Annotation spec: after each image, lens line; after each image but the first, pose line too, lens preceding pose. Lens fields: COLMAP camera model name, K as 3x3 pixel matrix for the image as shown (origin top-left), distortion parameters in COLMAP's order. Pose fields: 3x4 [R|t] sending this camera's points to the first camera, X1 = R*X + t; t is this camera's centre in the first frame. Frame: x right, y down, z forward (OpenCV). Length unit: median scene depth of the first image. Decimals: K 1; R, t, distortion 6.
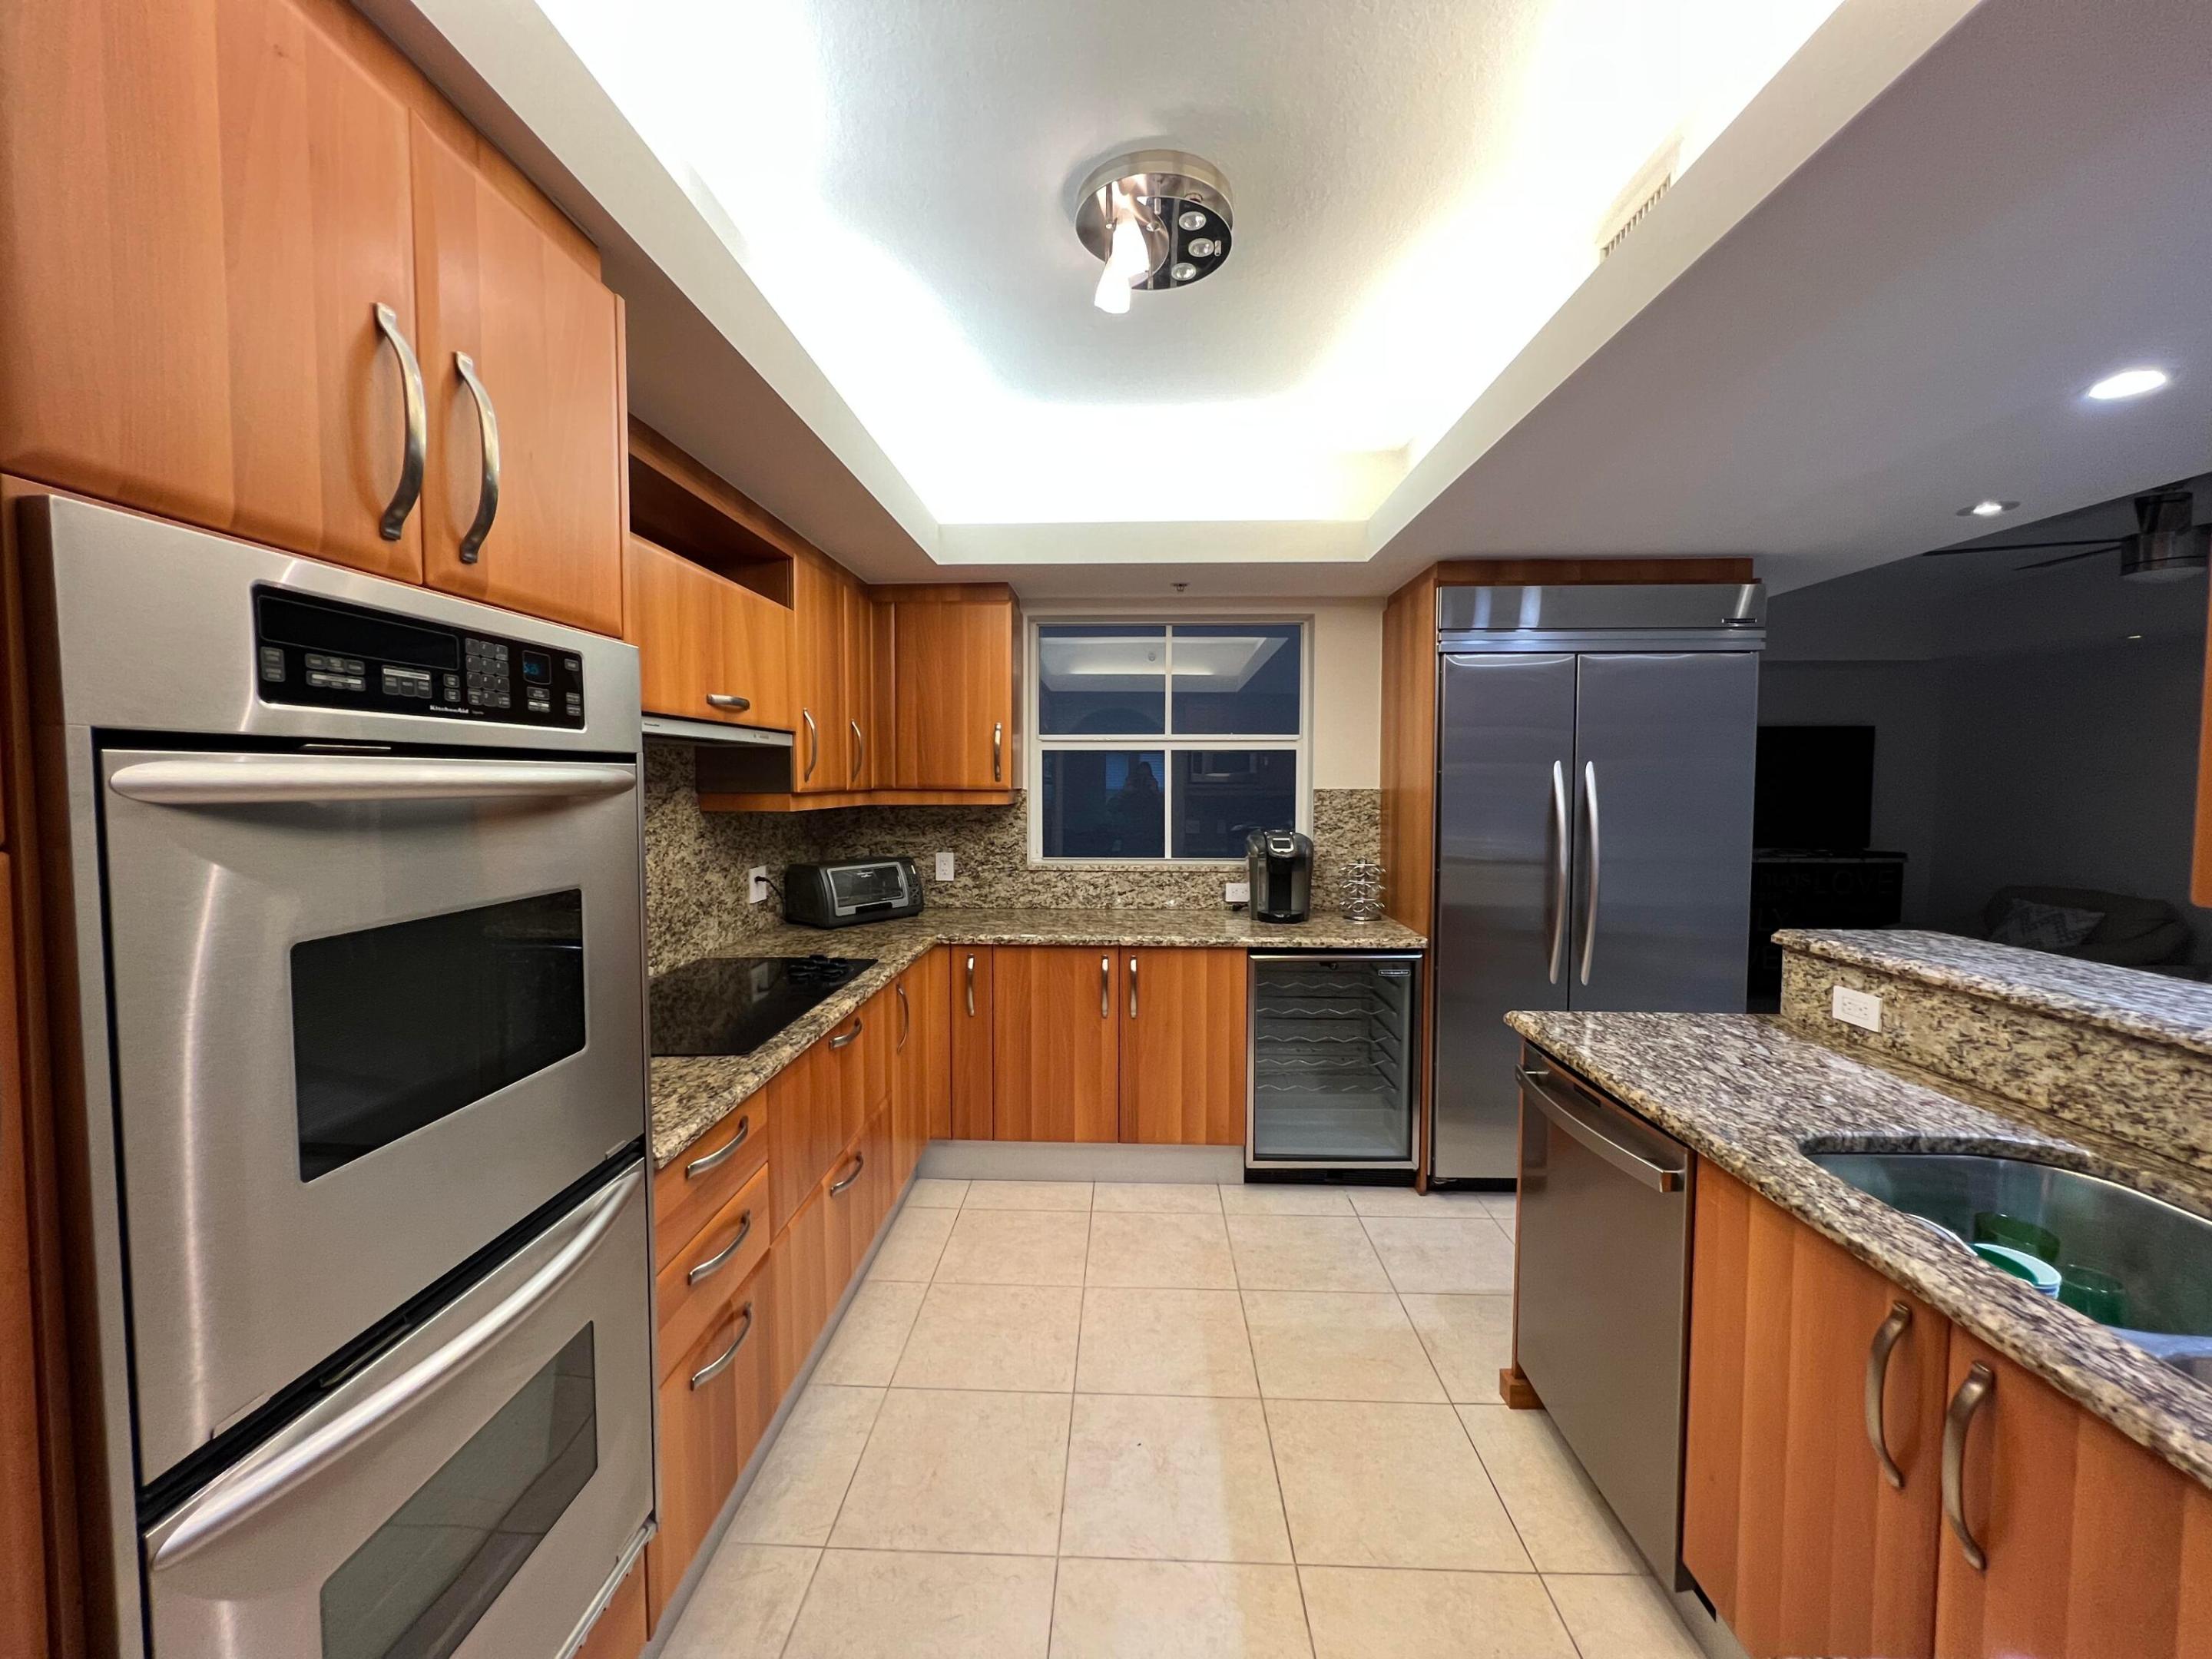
lens RADIAL K [[883.6, 0, 1101.6], [0, 883.6, 823.2], [0, 0, 1]] dist [-0.001034, -0.000173]
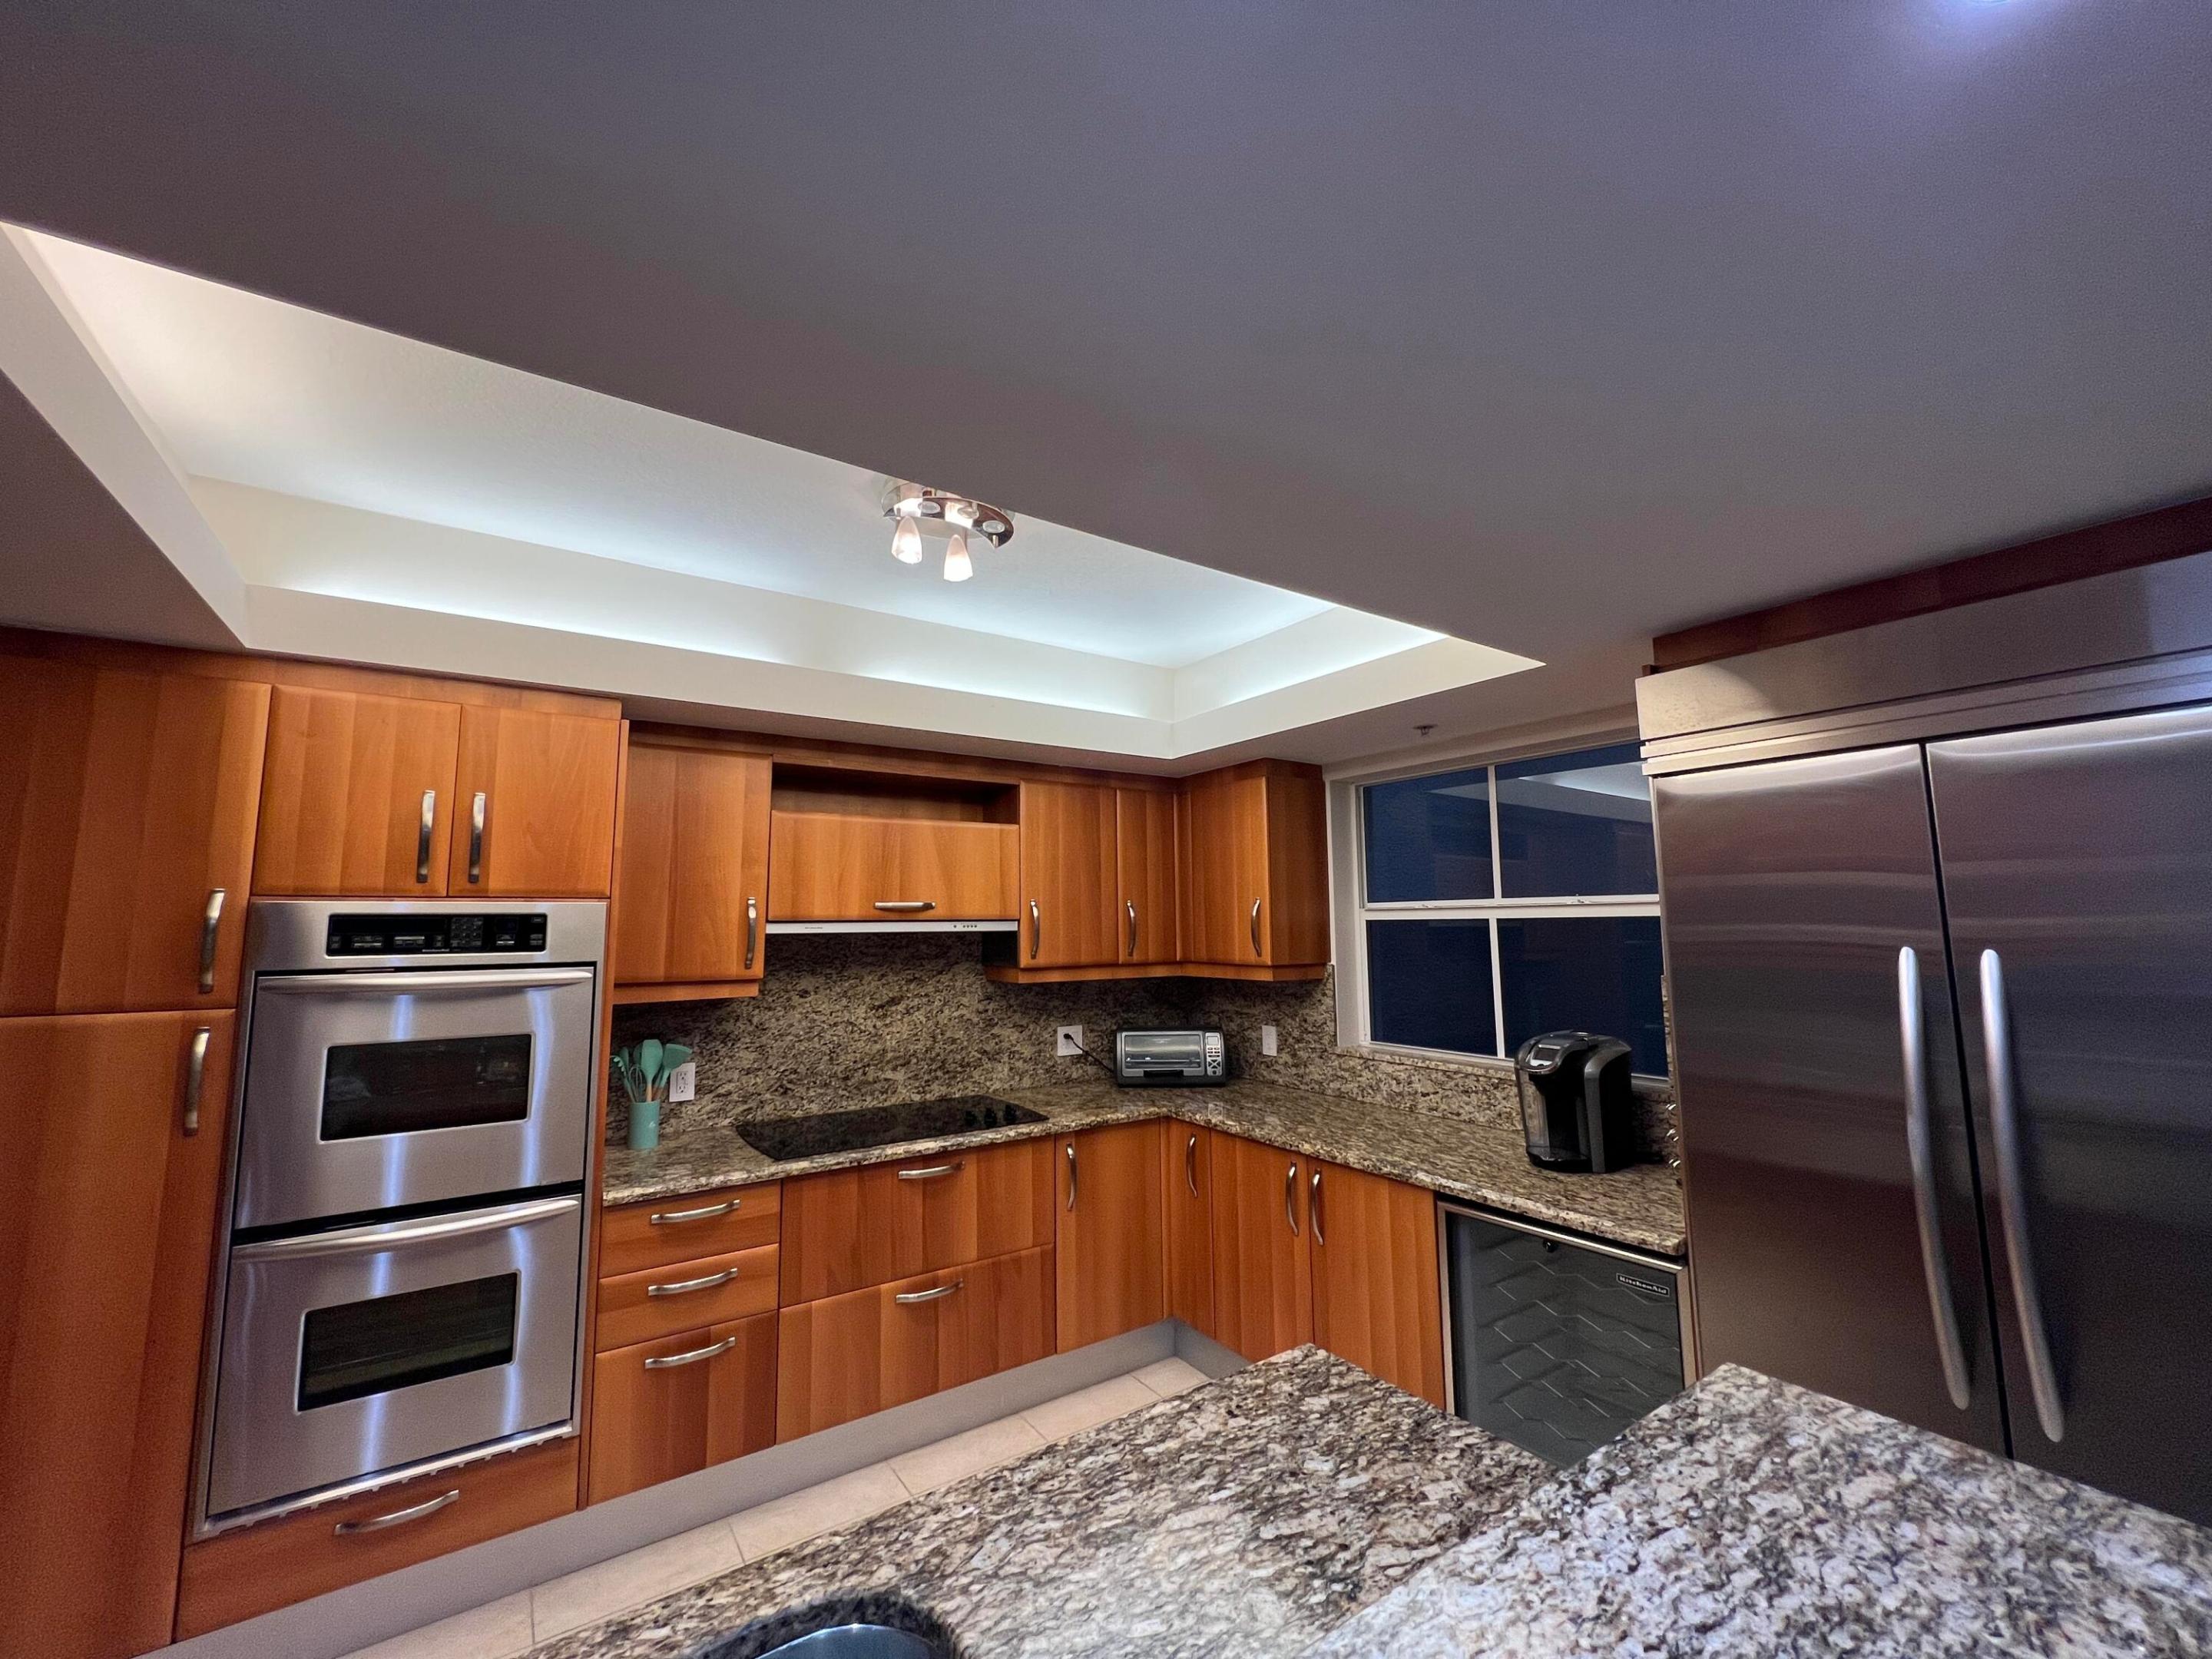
lens RADIAL K [[883.6, 0, 1101.6], [0, 883.6, 823.2], [0, 0, 1]] dist [-0.001034, -0.000173]
pose [[0.596738, -0.098403, -0.796380, 0.635687], [-0.030832, 0.988908, -0.145296, -0.051212], [0.801844, 0.111258, 0.587085, 0.293060]]
